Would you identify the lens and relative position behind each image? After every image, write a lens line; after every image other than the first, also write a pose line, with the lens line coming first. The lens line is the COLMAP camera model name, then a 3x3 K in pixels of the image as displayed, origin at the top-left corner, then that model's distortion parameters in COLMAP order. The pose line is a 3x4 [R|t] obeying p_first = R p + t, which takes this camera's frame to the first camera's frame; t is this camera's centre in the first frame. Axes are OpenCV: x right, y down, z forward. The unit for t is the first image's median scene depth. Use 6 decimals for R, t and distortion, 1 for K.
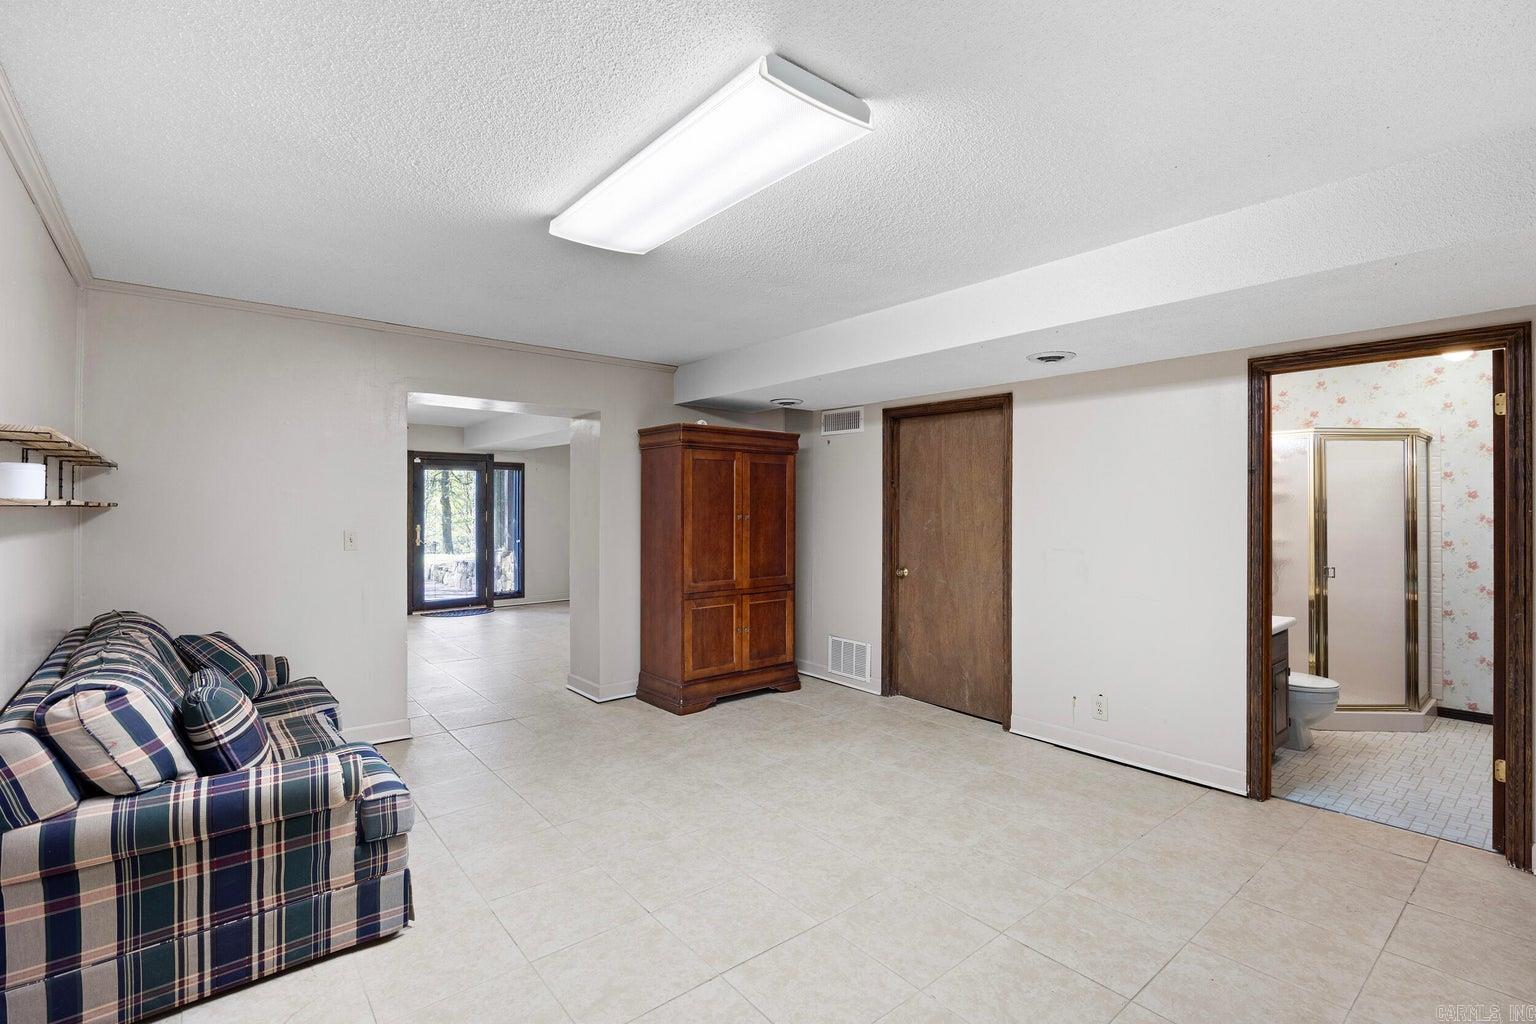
lens RADIAL K [[700.9, 0, 769.1], [0, 700.9, 503.1], [0, 0, 1]] dist [-0.019709, 0.000417]
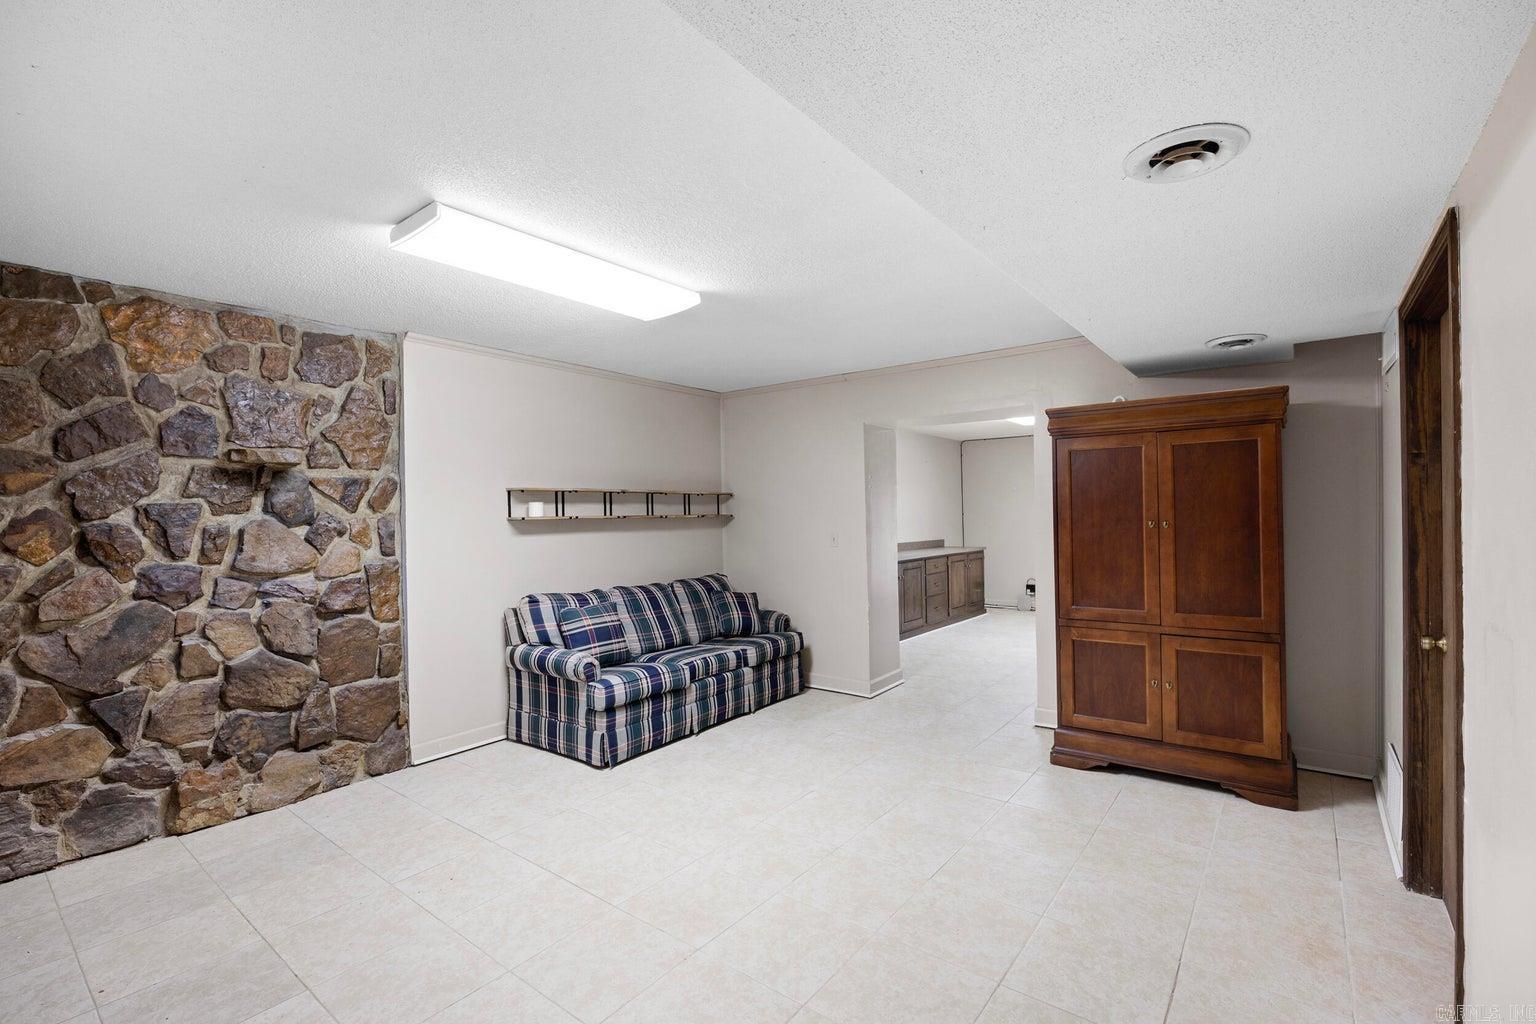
lens RADIAL K [[674.8, 0, 780.9], [0, 674.8, 509.3], [0, 0, 1]] dist [-0.017378, 0.000220]
pose [[0.230697, -0.013961, -0.972926, 0.539936], [0.022883, 0.999698, -0.008919, 0.002594], [0.972757, -0.020206, 0.230947, 0.479841]]
